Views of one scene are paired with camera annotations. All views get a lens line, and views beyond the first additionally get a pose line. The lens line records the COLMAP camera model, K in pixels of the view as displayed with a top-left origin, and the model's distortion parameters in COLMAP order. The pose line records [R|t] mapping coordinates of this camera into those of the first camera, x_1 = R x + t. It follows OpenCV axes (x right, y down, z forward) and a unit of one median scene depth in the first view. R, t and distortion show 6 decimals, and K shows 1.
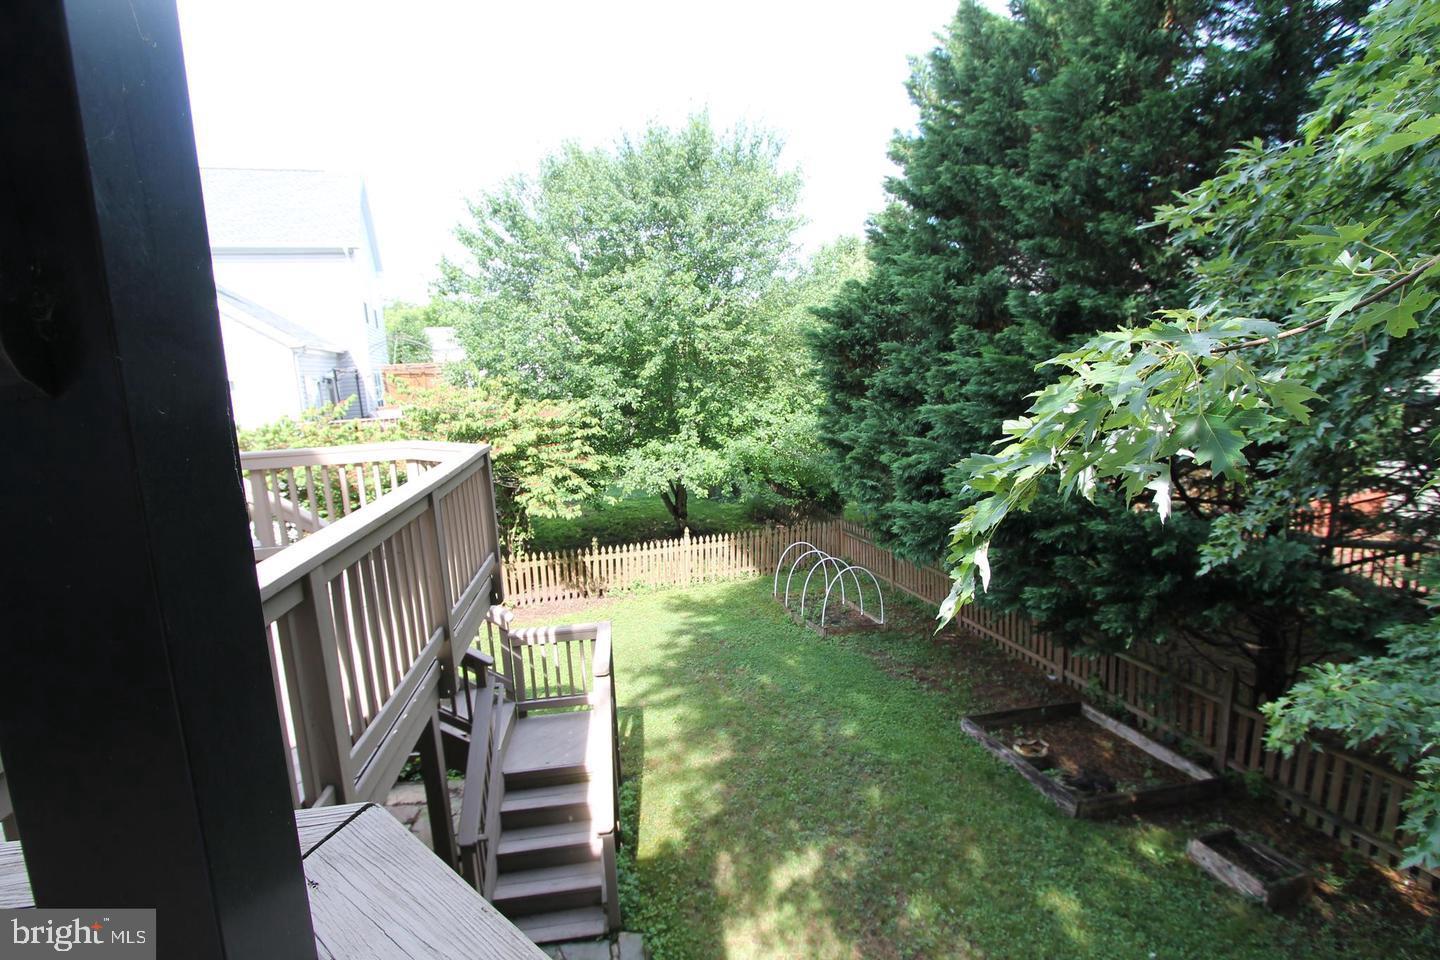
lens RADIAL K [[676.9, 0, 726.3], [0, 676.9, 478.8], [0, 0, 1]] dist [0.001367, -0.000174]
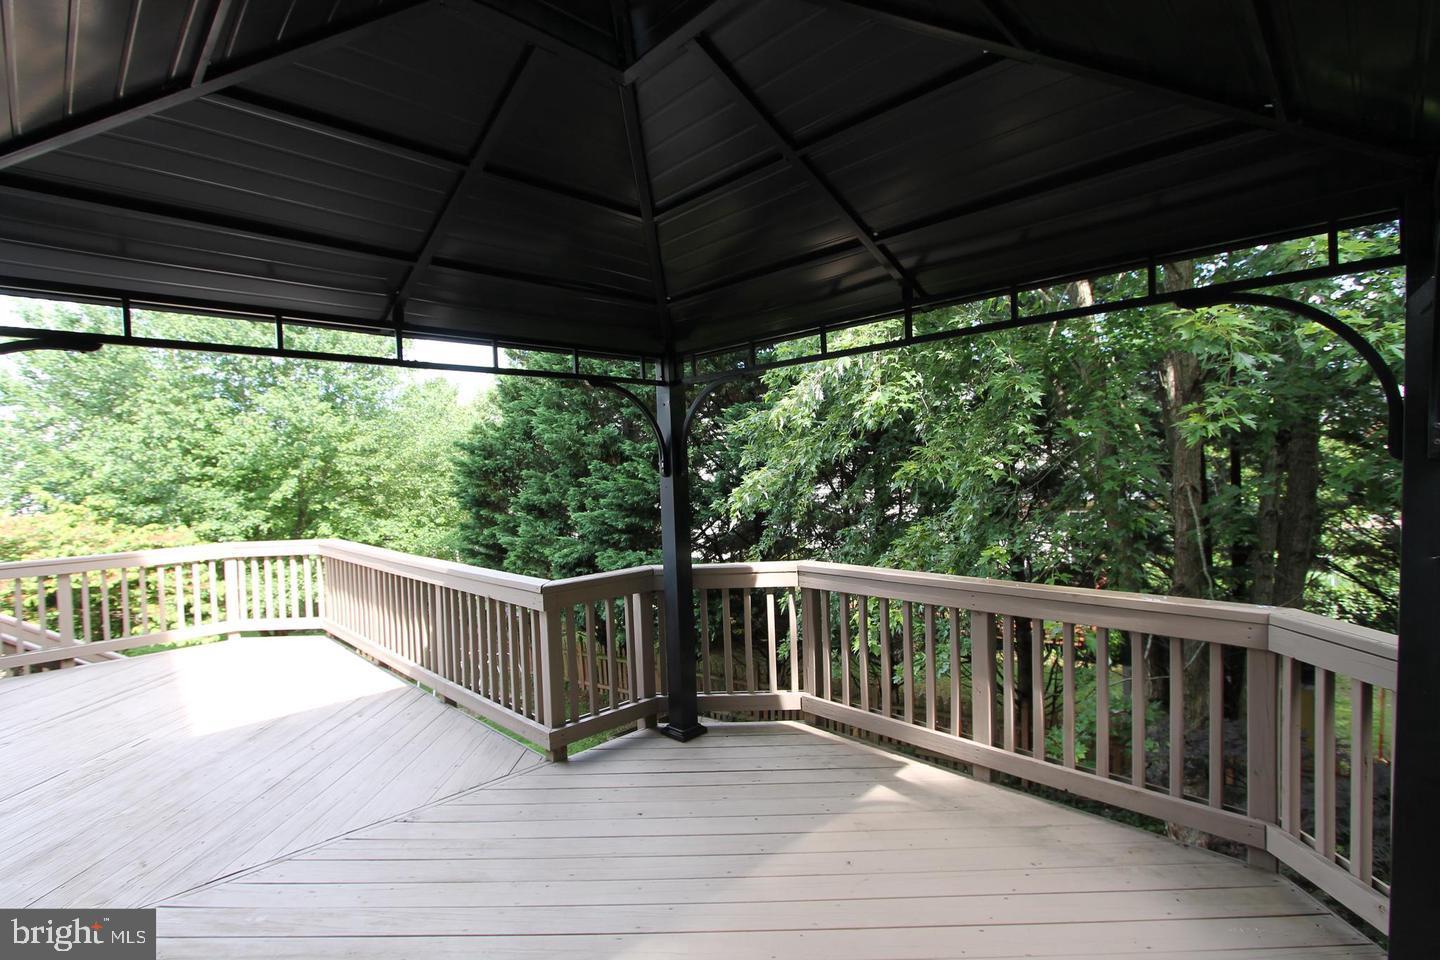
lens RADIAL K [[676.9, 0, 712.4], [0, 676.9, 487.5], [0, 0, 1]] dist [0.001367, -0.000174]
pose [[0.808979, 0.001669, 0.587836, -0.241297], [0.100479, 0.984887, -0.141076, 0.054552], [-0.579187, 0.173193, 0.796585, -0.258683]]
